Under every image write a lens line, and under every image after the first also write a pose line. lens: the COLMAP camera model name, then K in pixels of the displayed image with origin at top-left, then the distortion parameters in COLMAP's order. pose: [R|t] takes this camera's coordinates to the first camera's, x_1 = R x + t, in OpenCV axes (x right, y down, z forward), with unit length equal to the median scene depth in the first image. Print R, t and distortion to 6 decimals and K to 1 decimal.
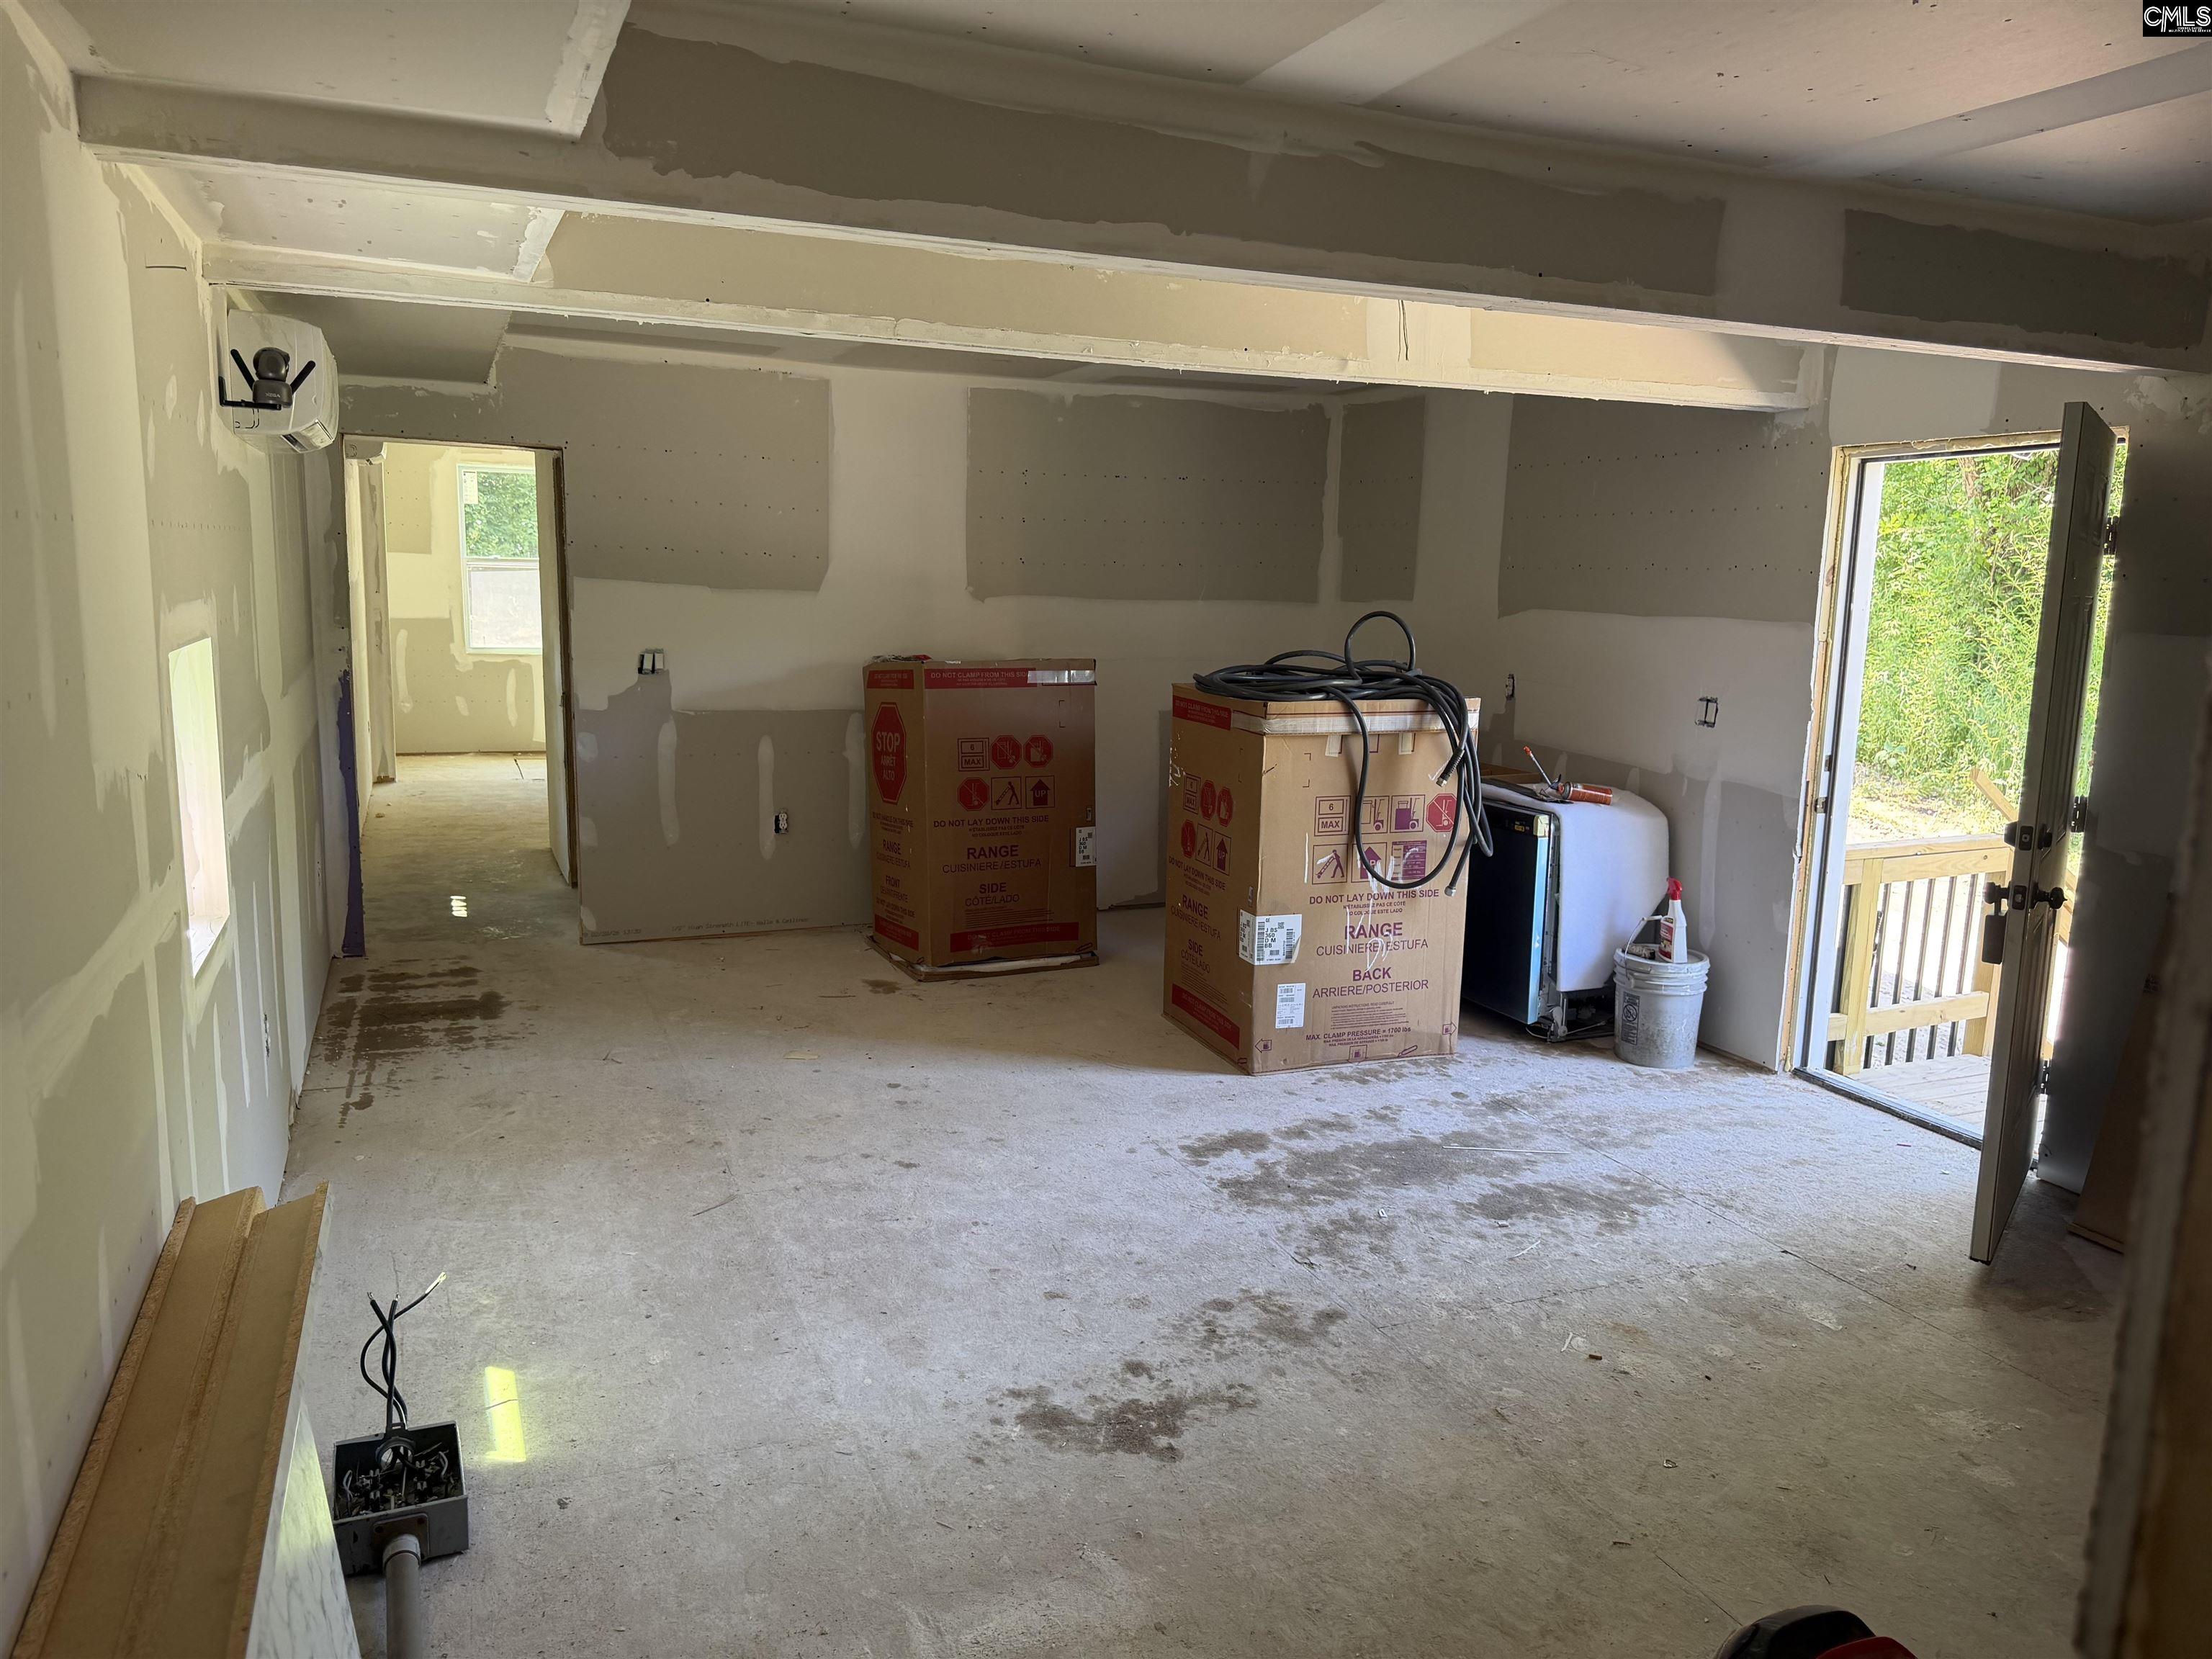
lens RADIAL K [[1573.4, 0, 1106.6], [0, 1573.4, 831.6], [0, 0, 1]] dist [-0.009849, -0.013033]
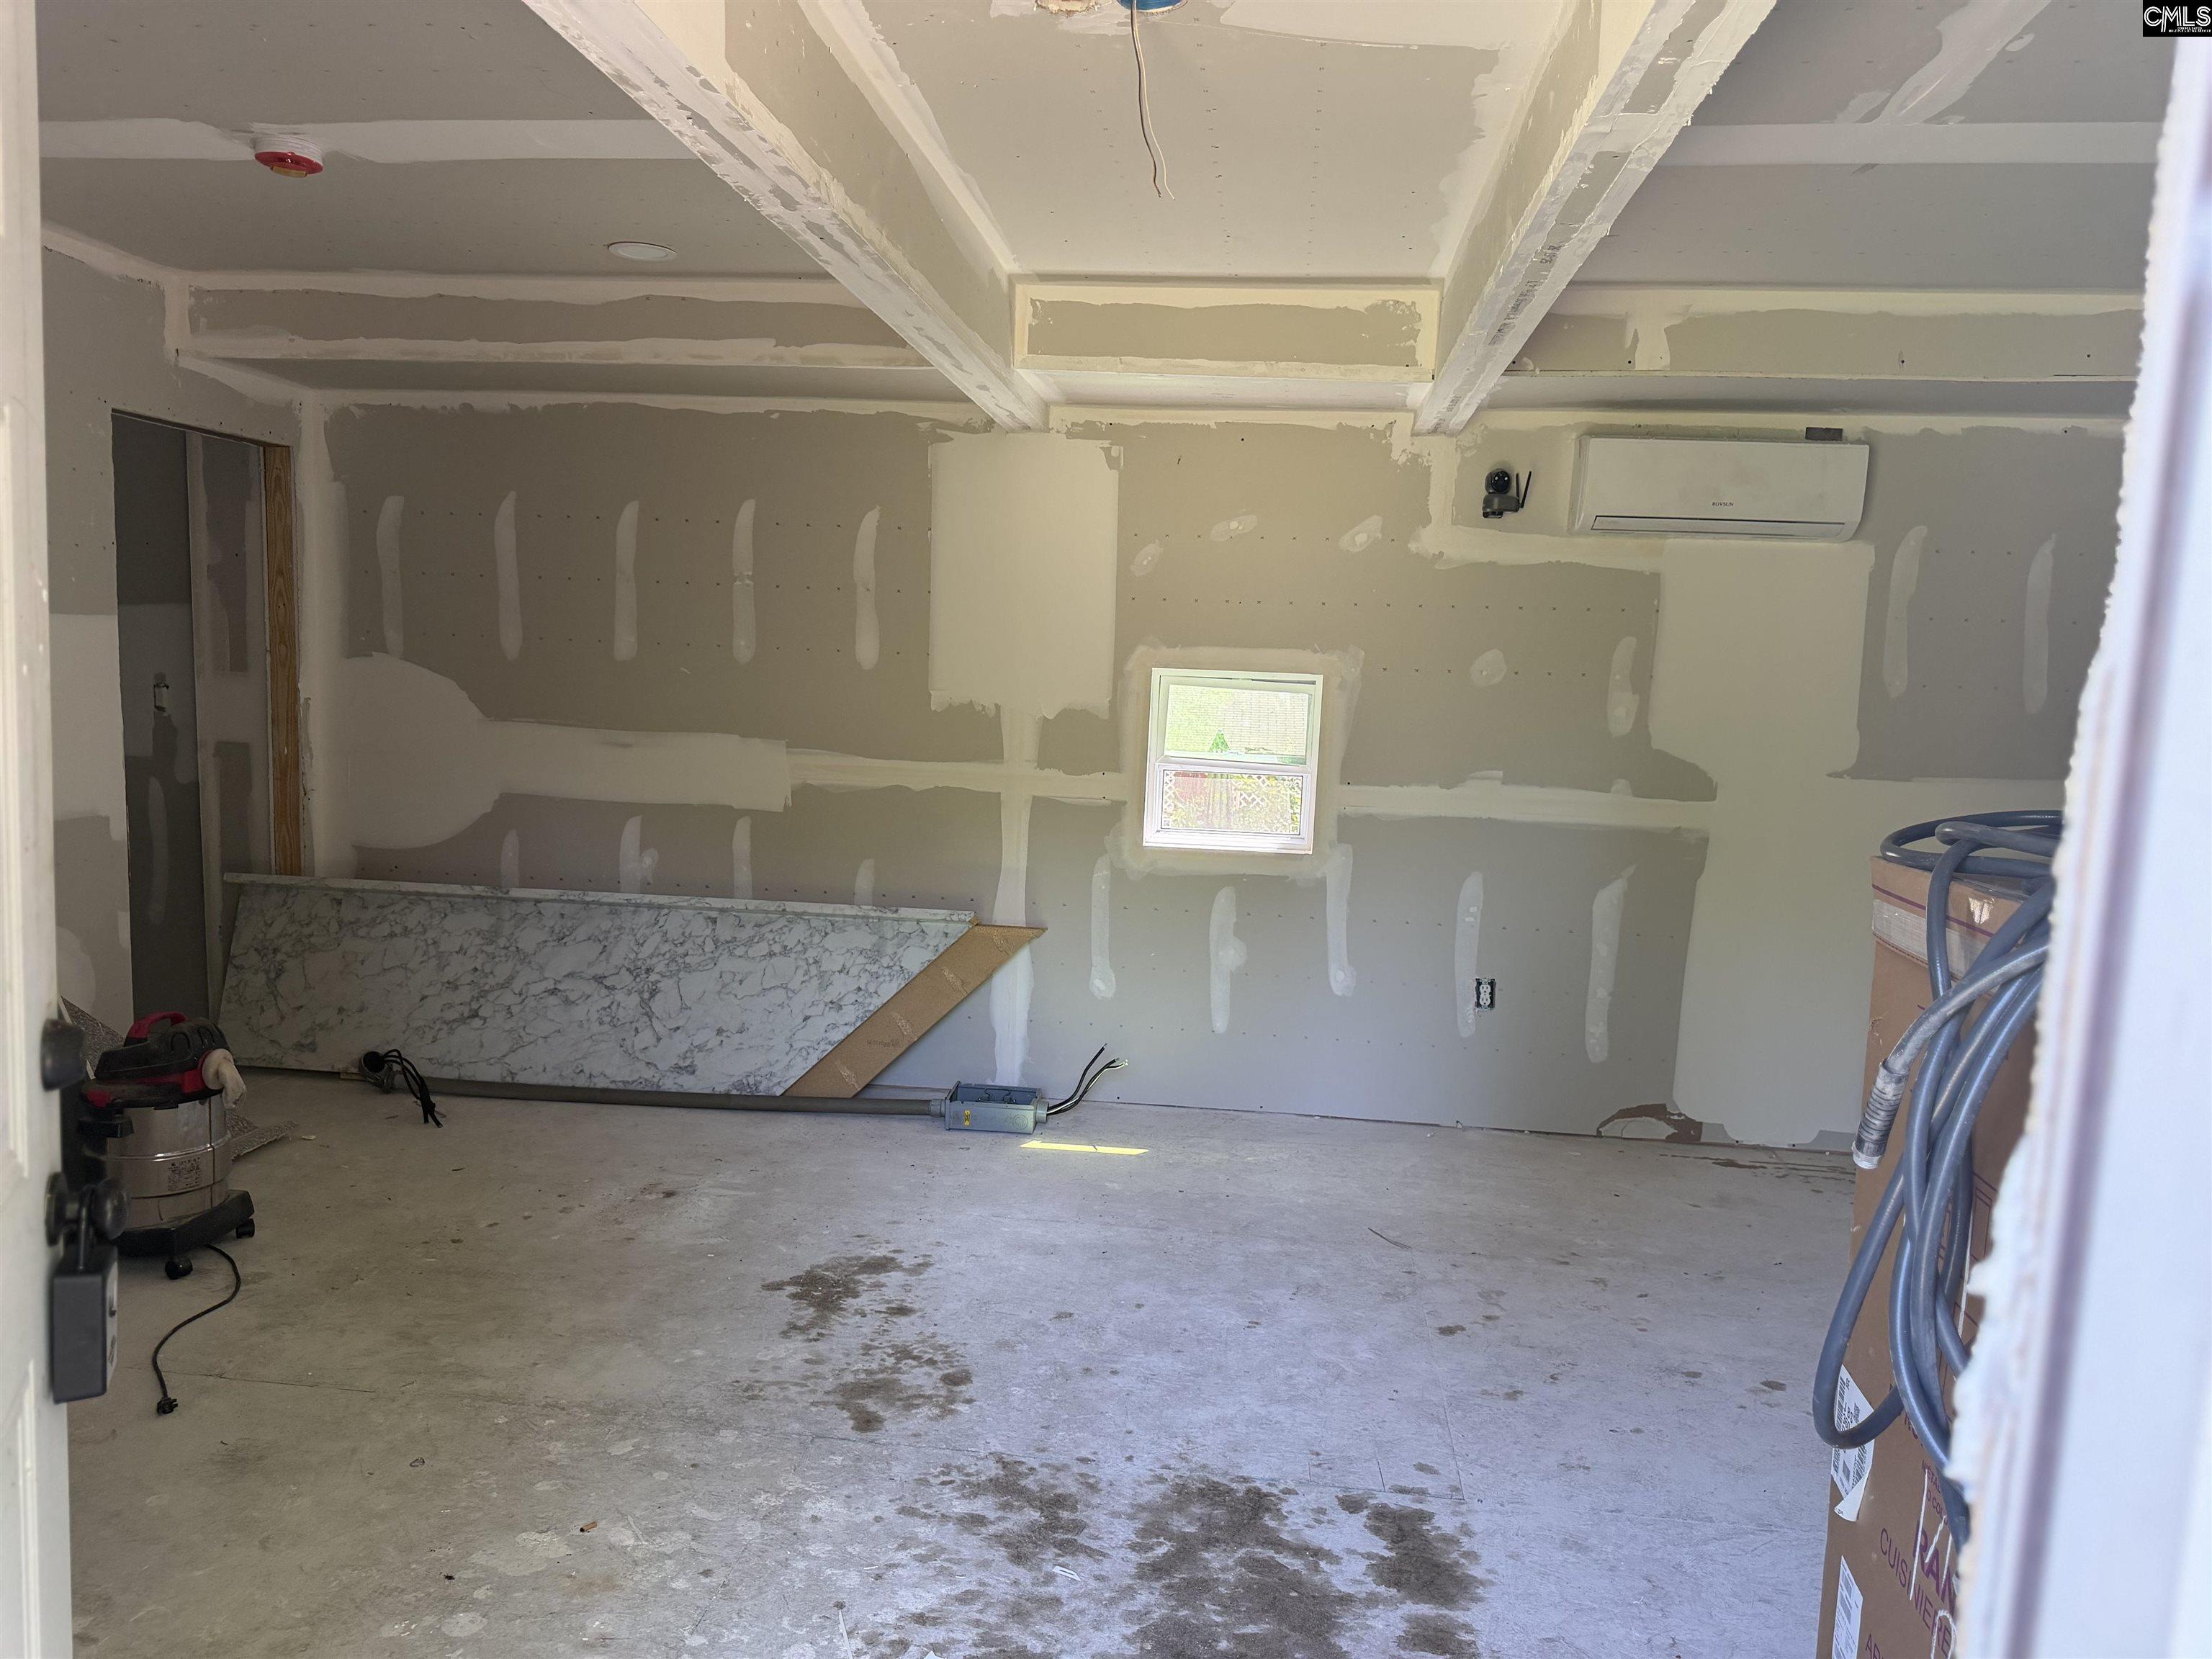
lens RADIAL K [[1573.4, 0, 1107.0], [0, 1573.4, 831.7], [0, 0, 1]] dist [-0.009849, -0.013033]
pose [[-0.485984, 0.060923, -0.871842, 0.711370], [-0.202213, 0.962660, 0.179987, -0.161251], [0.850252, 0.263768, -0.455518, 1.249133]]
